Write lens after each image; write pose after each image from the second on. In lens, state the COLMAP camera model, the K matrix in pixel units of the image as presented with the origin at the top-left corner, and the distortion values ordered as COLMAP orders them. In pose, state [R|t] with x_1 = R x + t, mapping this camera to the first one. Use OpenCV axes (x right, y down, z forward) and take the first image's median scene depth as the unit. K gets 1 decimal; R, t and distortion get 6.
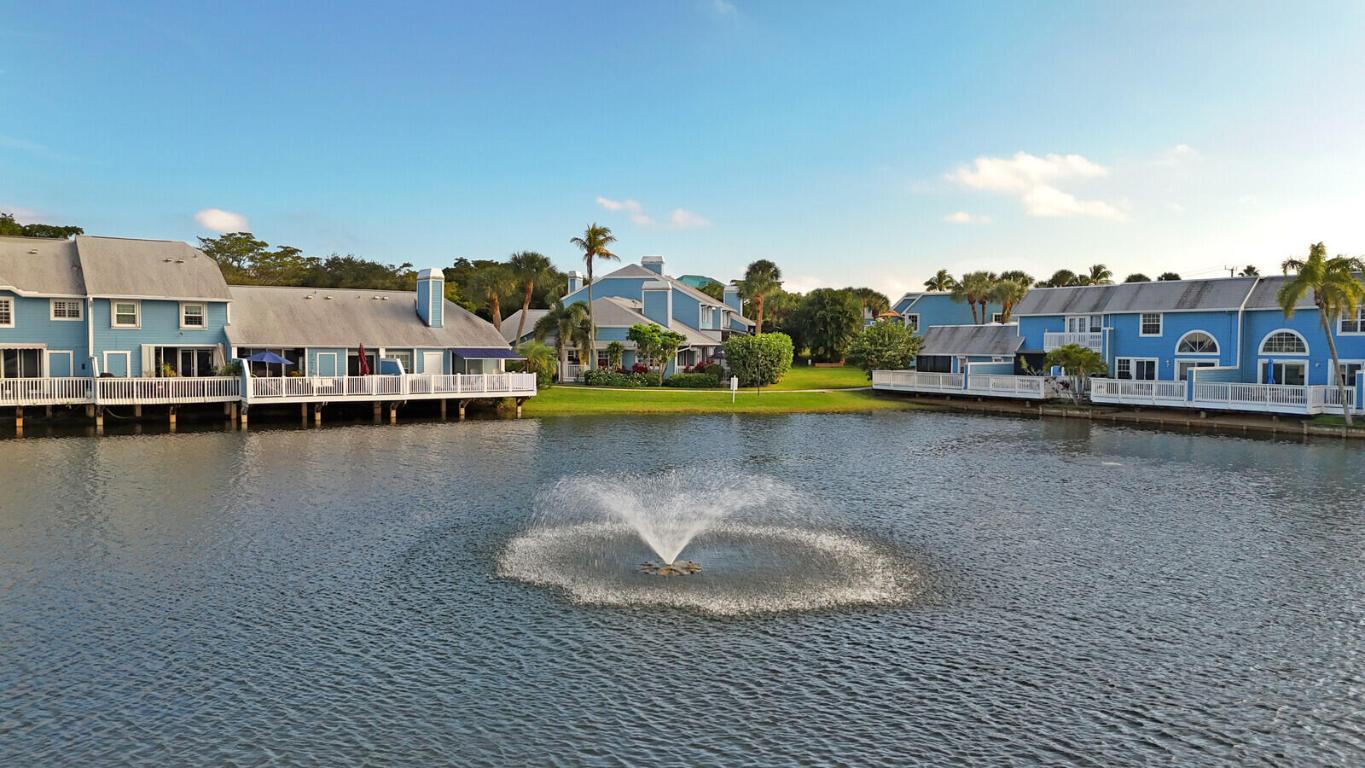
lens RADIAL K [[1046.7, 0, 682.5], [0, 1046.7, 384.0], [0, 0, 1]] dist [0.053511, -0.002245]
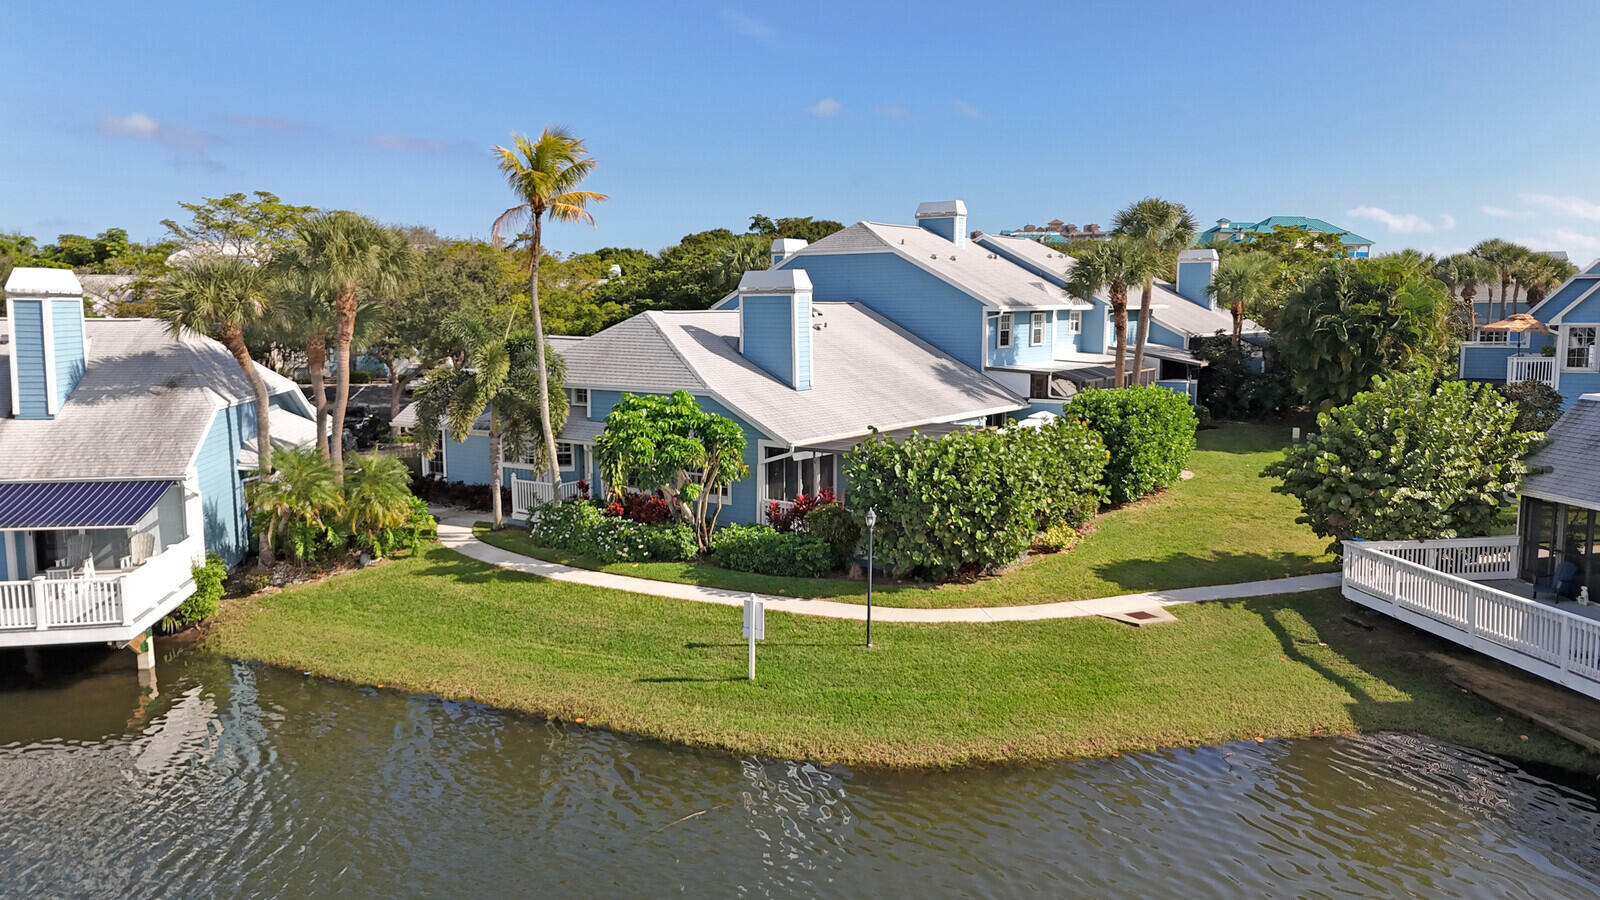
lens RADIAL K [[1226.9, 0, 800.0], [0, 1226.9, 450.0], [0, 0, 1]] dist [0.053511, -0.002245]
pose [[0.917746, 0.039587, -0.395189, 0.146042], [-0.007962, 0.996654, 0.081348, -0.058078], [0.397087, -0.071510, 0.914991, 0.486790]]
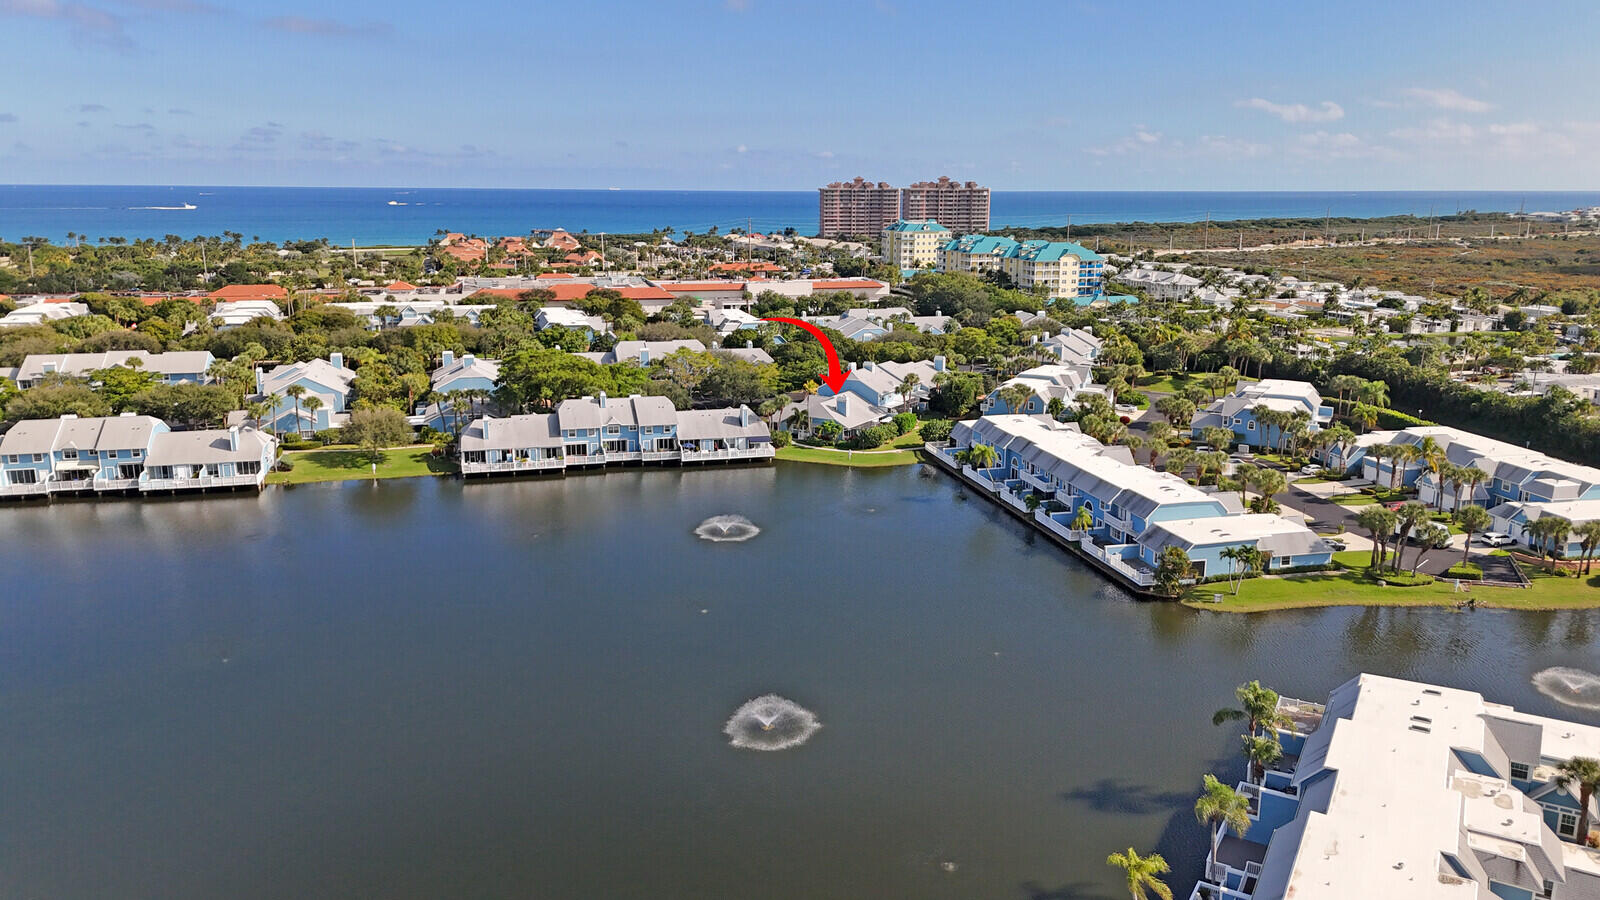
lens RADIAL K [[1226.9, 0, 800.0], [0, 1226.9, 450.0], [0, 0, 1]] dist [0.053511, -0.002245]
pose [[0.944788, 0.068325, -0.320481, 0.659514], [-0.011521, 0.984342, 0.175891, -0.394054], [0.327481, -0.162488, 0.930781, -1.371827]]
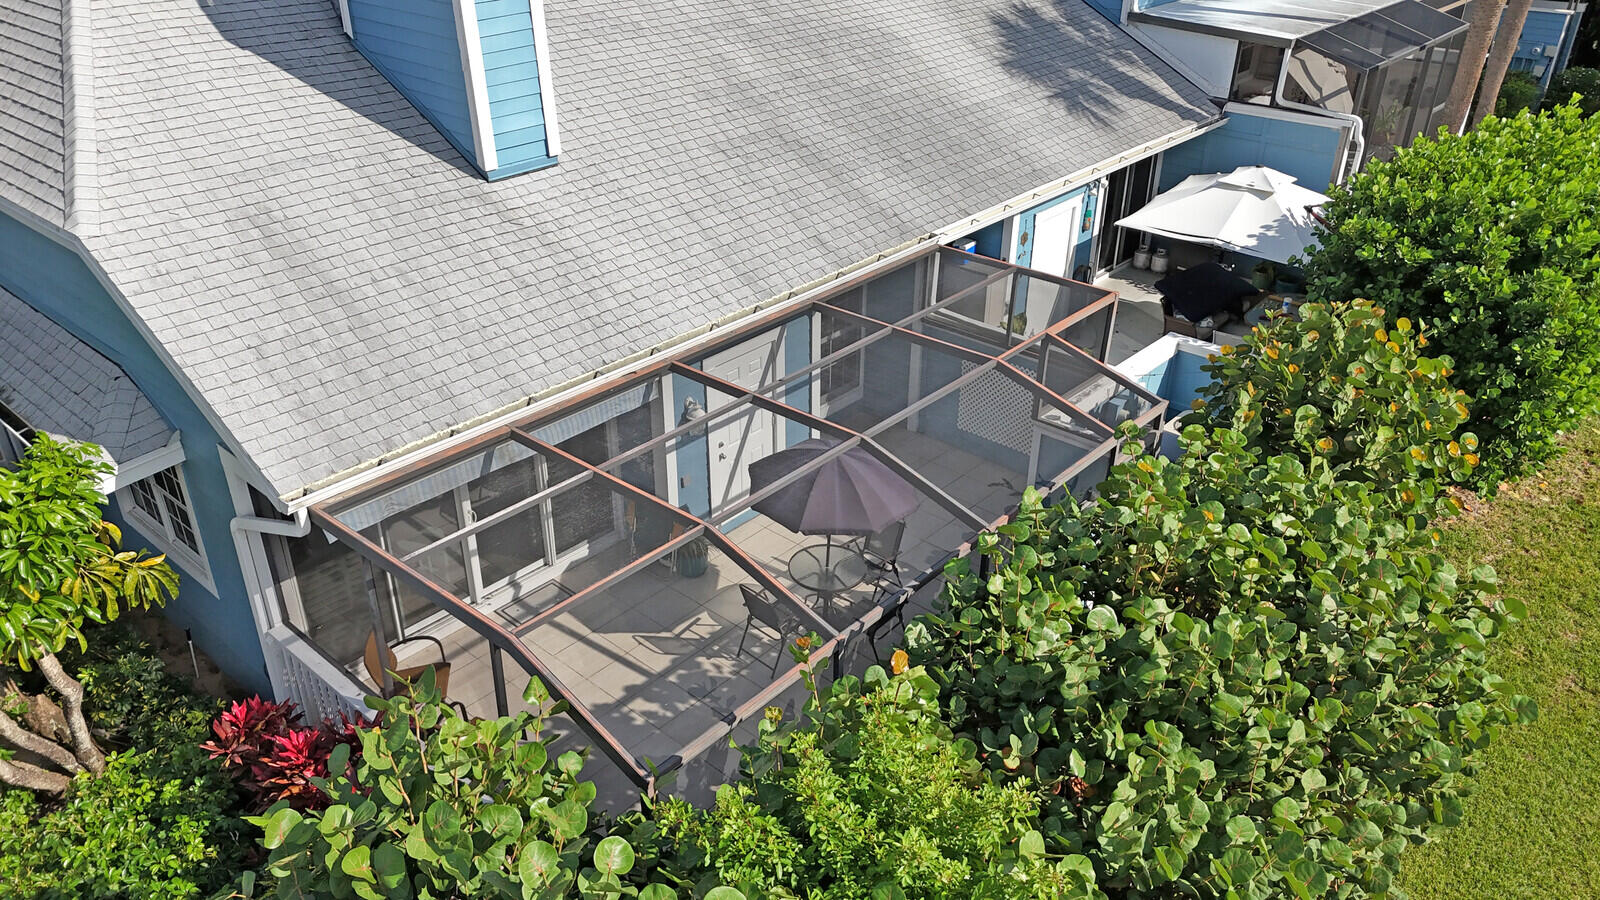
lens RADIAL K [[1226.9, 0, 800.0], [0, 1226.9, 450.0], [0, 0, 1]] dist [0.053511, -0.002245]
pose [[0.864991, 0.239319, -0.441040, 0.079396], [-0.021267, 0.895634, 0.444283, -0.077455], [0.501336, -0.374921, 0.779805, 0.752544]]
